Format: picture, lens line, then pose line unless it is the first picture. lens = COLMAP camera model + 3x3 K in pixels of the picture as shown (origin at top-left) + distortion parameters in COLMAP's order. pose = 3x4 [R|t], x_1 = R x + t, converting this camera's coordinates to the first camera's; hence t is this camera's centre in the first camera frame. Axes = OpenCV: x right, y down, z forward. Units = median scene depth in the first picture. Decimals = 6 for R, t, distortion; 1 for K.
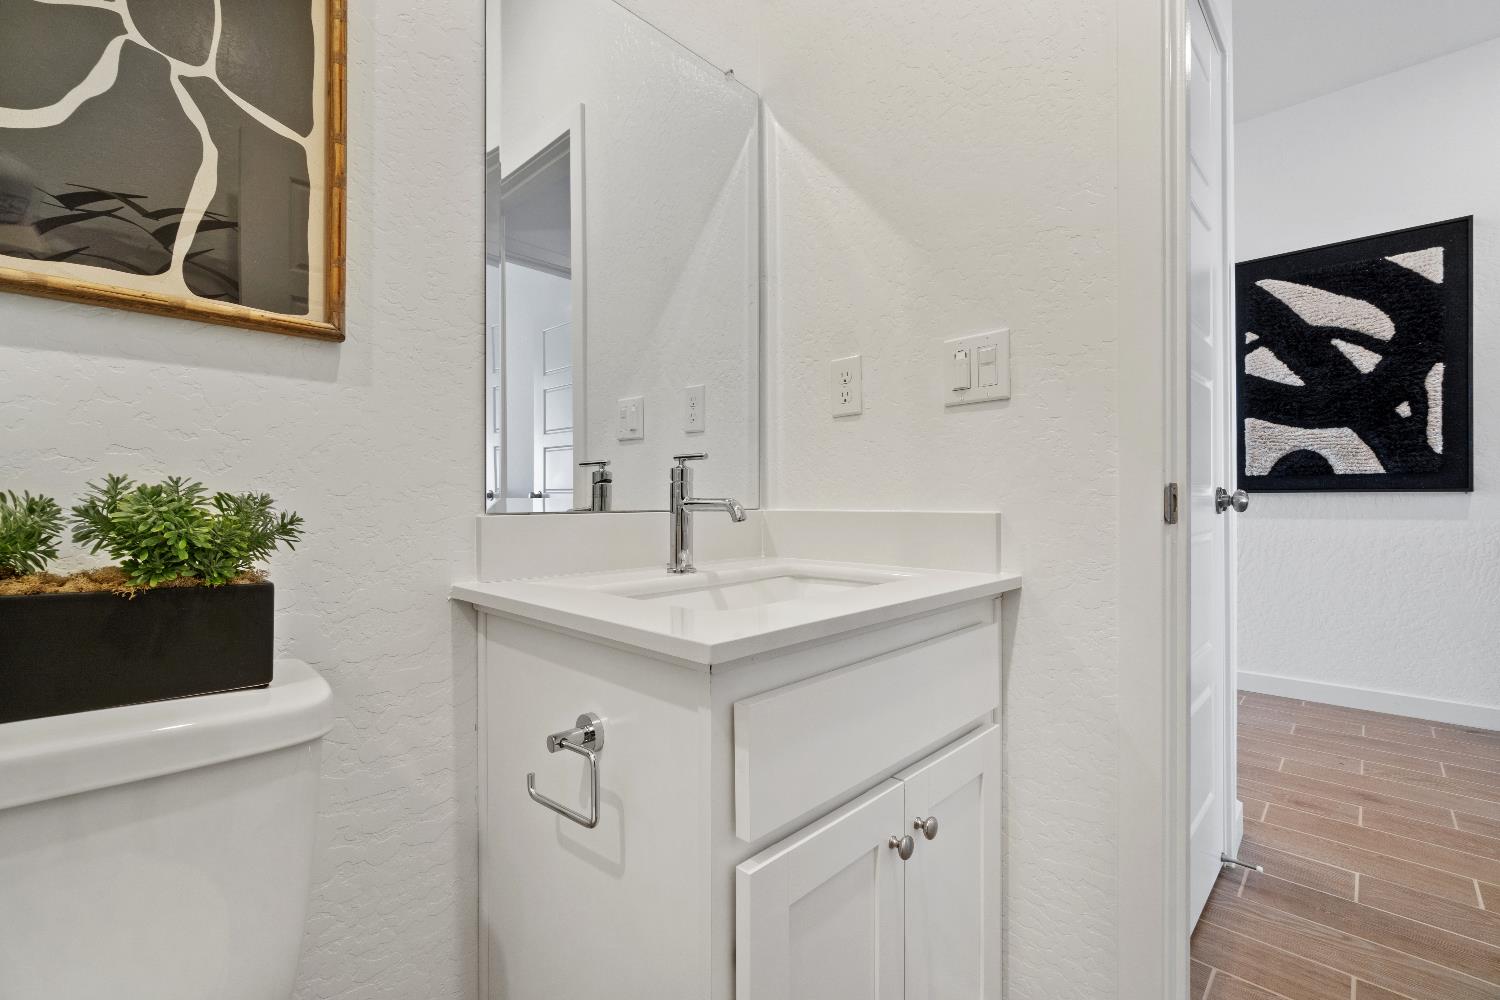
lens RADIAL K [[642.6, 0, 746.0], [0, 642.6, 499.2], [0, 0, 1]] dist [0.001336, -0.000032]
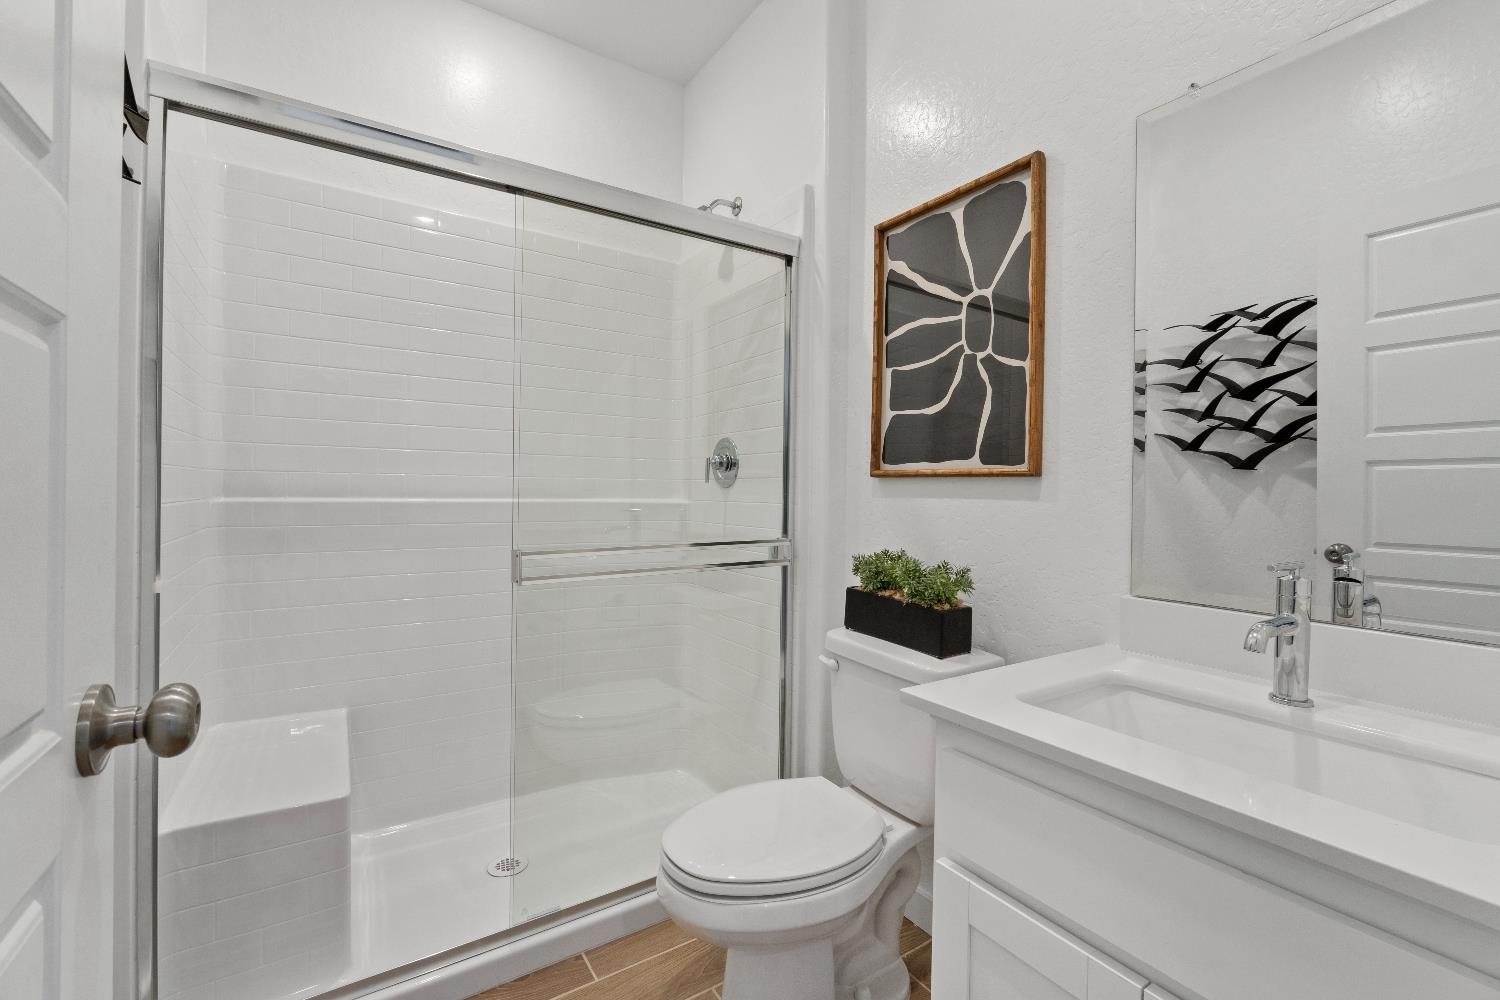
lens RADIAL K [[642.6, 0, 747.6], [0, 642.6, 492.1], [0, 0, 1]] dist [0.001336, -0.000032]
pose [[-0.220718, 0.009189, -0.975294, 1.227459], [-0.006593, 0.999919, 0.010913, -0.235104], [0.975315, 0.008839, -0.220639, 0.688082]]
